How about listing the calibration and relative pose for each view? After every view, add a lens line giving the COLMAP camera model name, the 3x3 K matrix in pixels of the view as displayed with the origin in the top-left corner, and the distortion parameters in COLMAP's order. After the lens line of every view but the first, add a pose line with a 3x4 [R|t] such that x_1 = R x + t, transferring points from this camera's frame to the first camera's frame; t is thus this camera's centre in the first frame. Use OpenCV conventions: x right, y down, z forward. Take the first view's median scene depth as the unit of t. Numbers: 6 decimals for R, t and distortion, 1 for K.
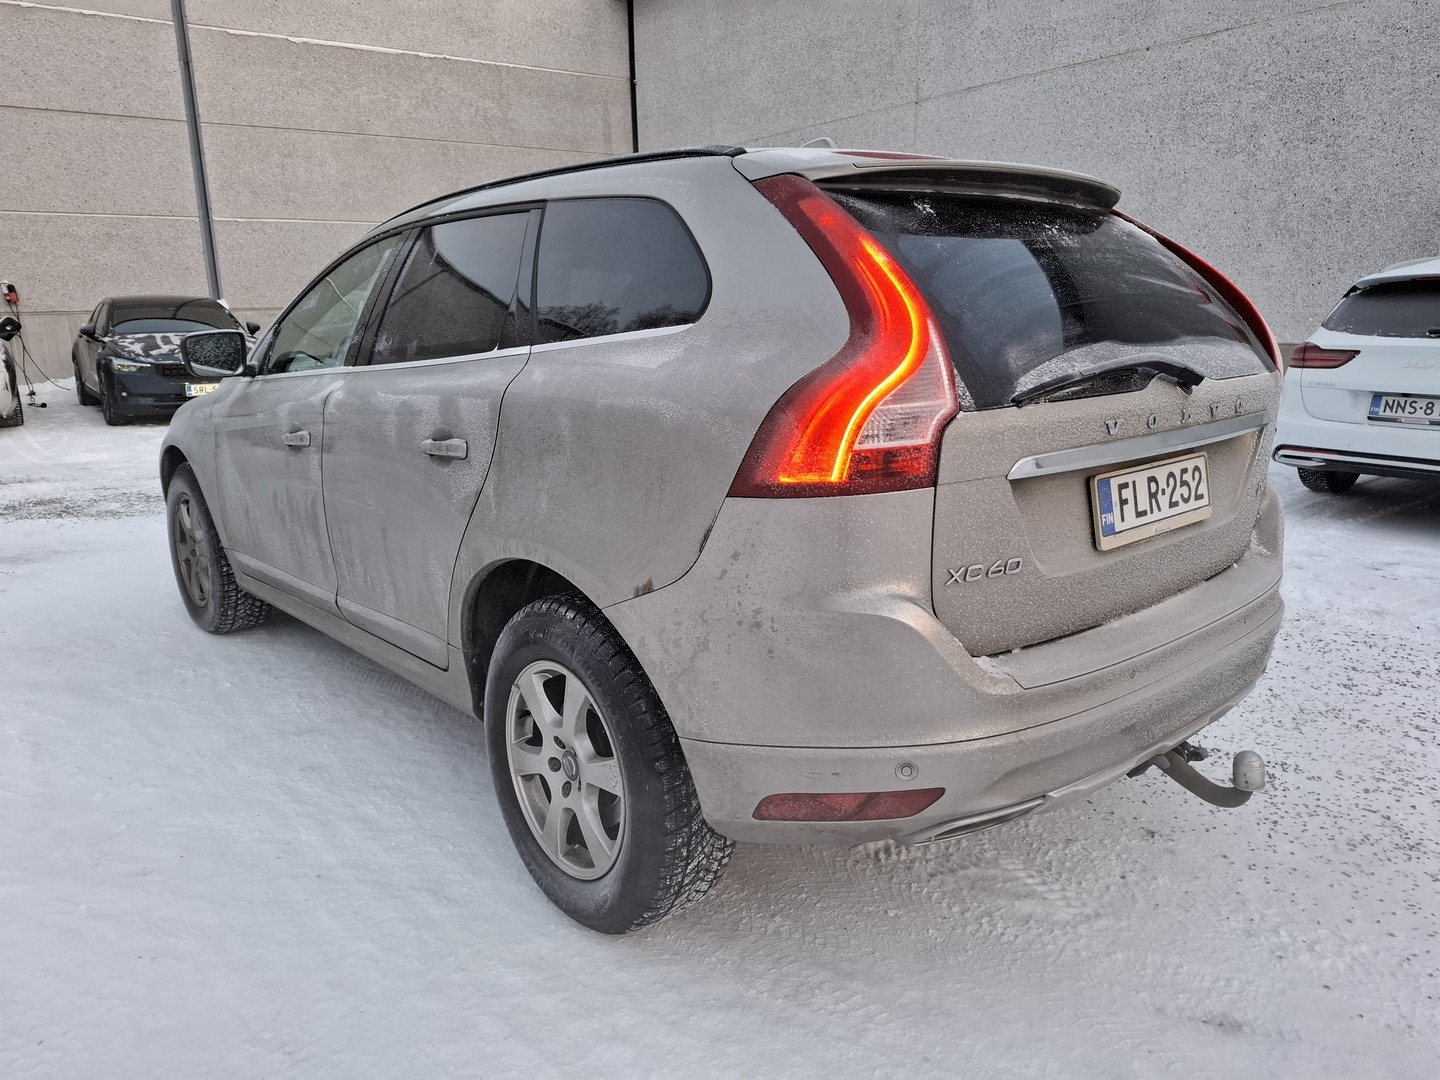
lens RADIAL K [[1014.9, 0, 744.8], [0, 1014.9, 543.8], [0, 0, 1]] dist [0.043674, -0.047501]
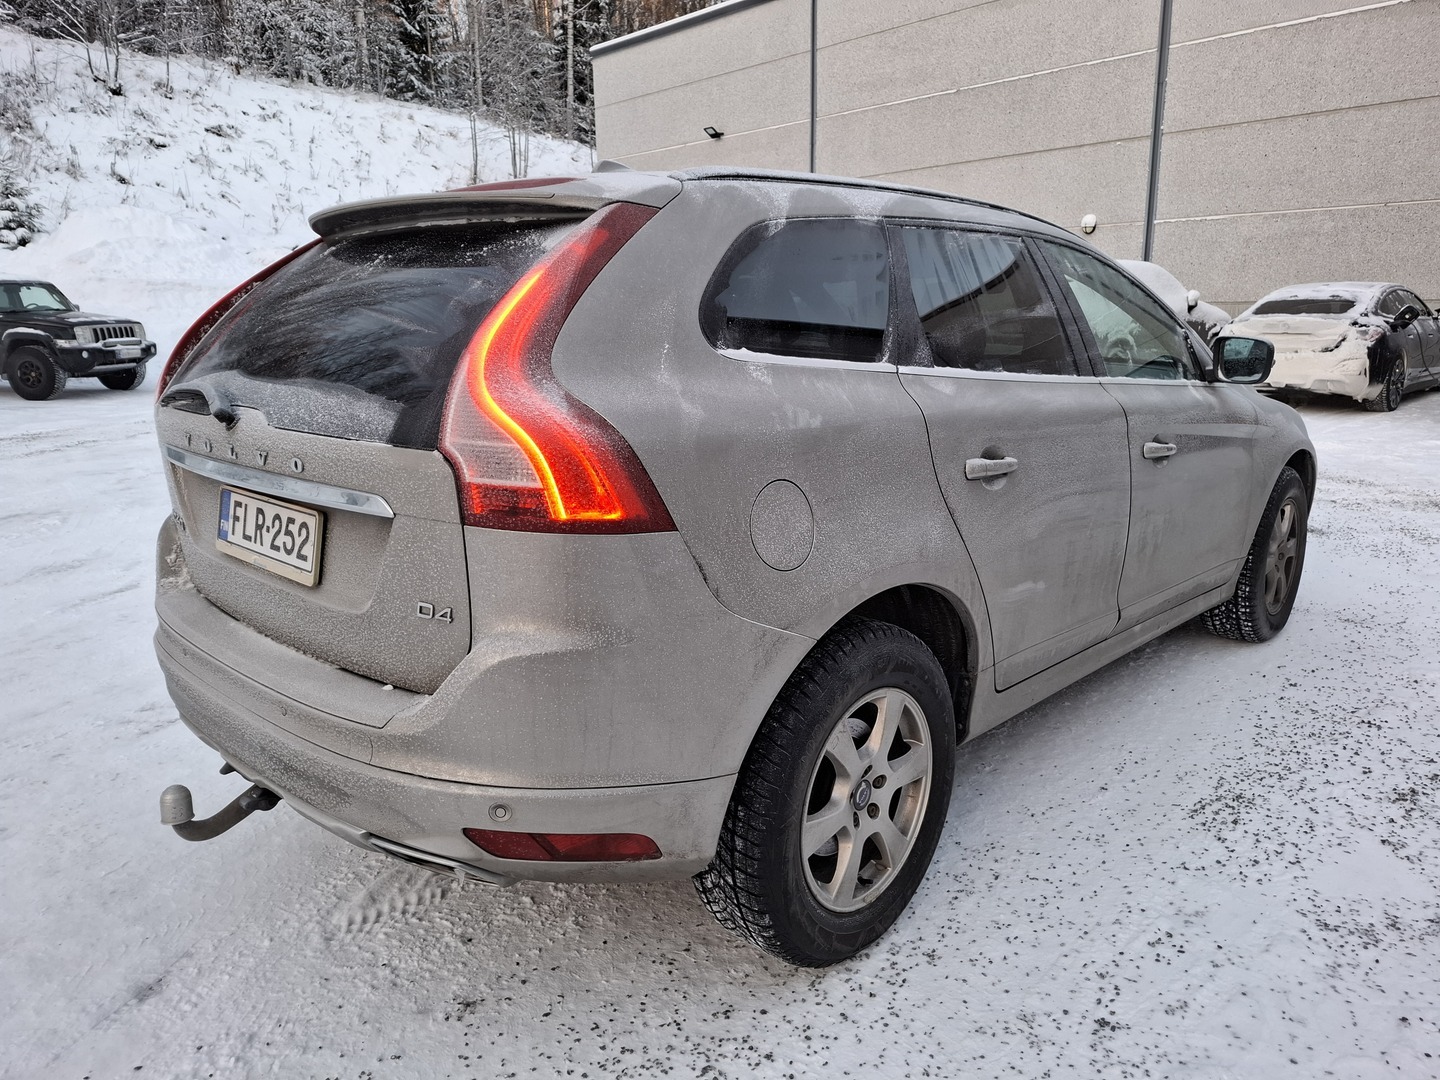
lens RADIAL K [[1014.9, 0, 744.8], [0, 1014.9, 543.8], [0, 0, 1]] dist [0.043674, -0.047501]
pose [[0.083025, 0.234852, -0.968479, 1.388166], [-0.226961, 0.950751, 0.211096, -0.345975], [0.970359, 0.202280, 0.132238, 1.296860]]
